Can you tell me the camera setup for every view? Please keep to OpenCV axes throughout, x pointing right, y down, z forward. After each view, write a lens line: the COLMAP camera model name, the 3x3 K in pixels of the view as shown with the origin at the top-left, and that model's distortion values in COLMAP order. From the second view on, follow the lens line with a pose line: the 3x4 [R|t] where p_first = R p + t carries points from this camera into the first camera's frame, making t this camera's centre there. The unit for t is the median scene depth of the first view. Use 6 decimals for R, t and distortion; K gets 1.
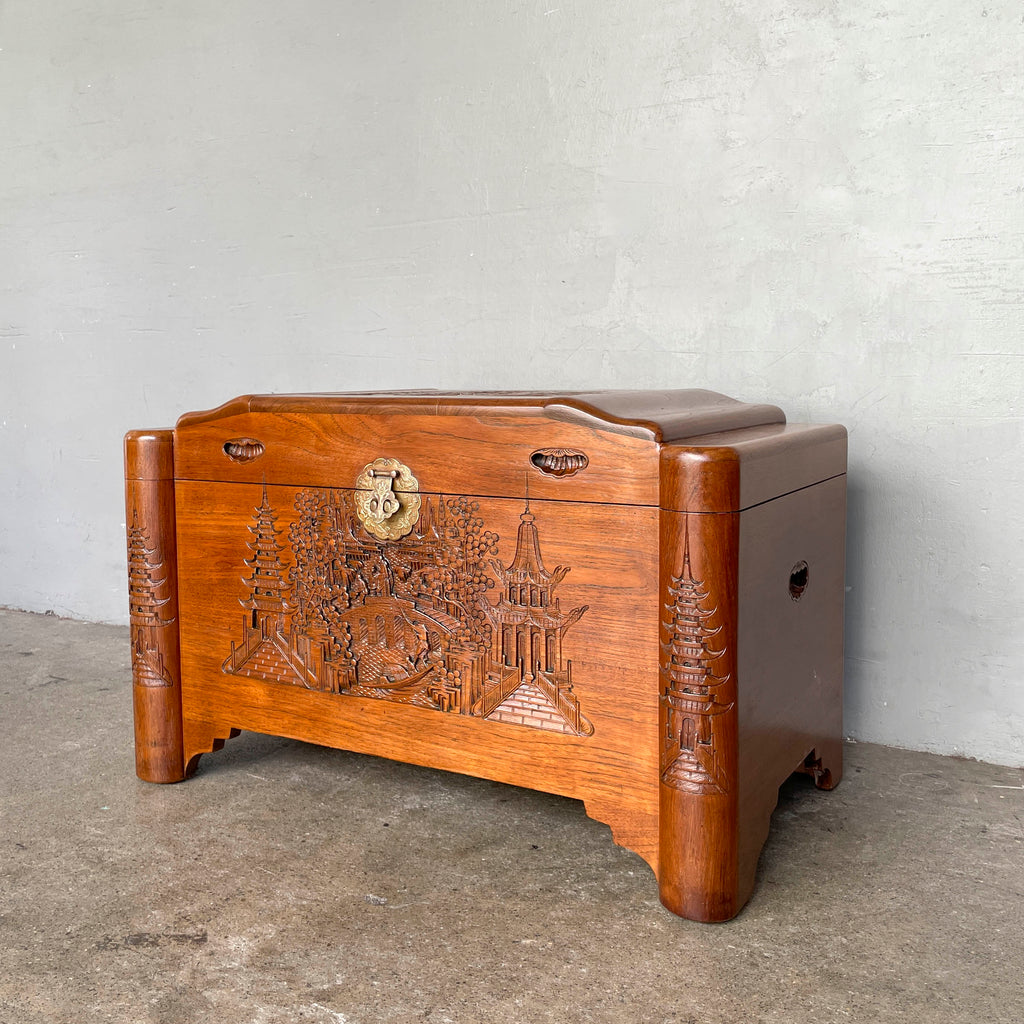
lens RADIAL K [[1113.8, 0, 505.6], [0, 1113.8, 479.1], [0, 0, 1]] dist [0.041546, 0.000000]
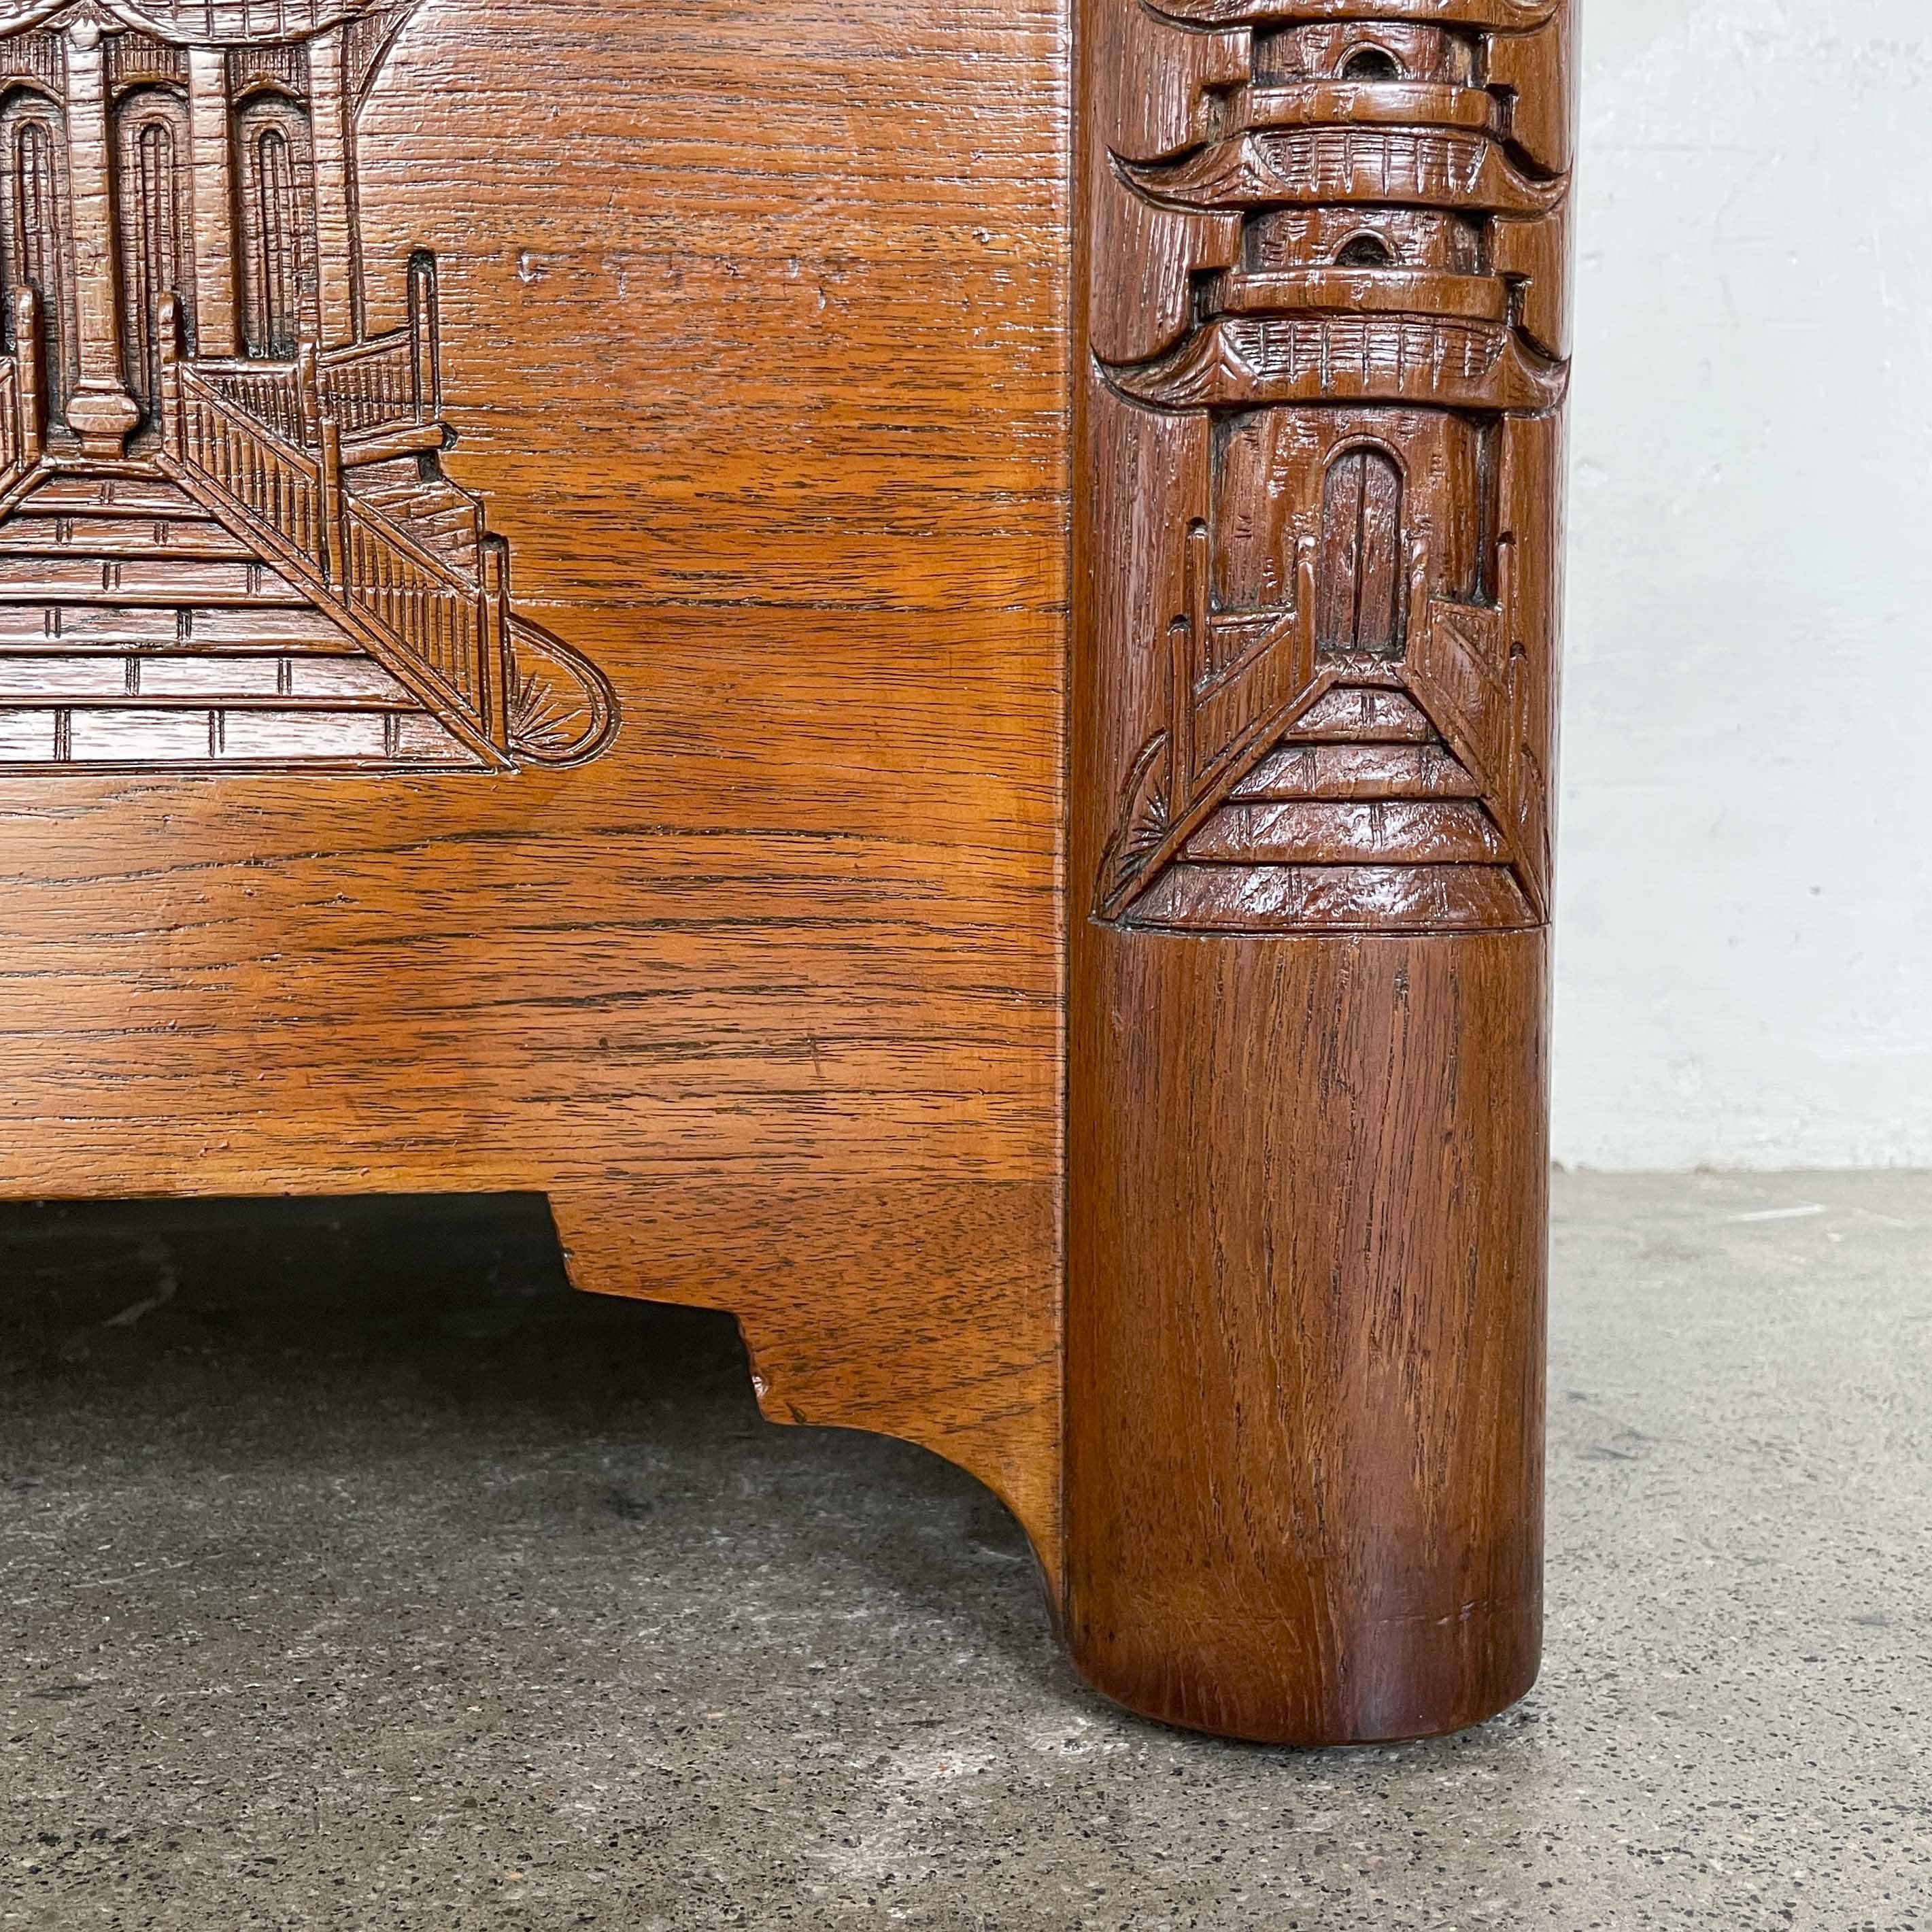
lens RADIAL K [[2157.9, 0, 971.3], [0, 2157.9, 978.7], [0, 0, 1]] dist [0.045245, 0.000000]
pose [[0.823436, -0.046483, 0.565503, -0.048607], [0.050680, 0.998681, 0.008293, 0.252801], [-0.565142, 0.021831, 0.824705, 0.704324]]
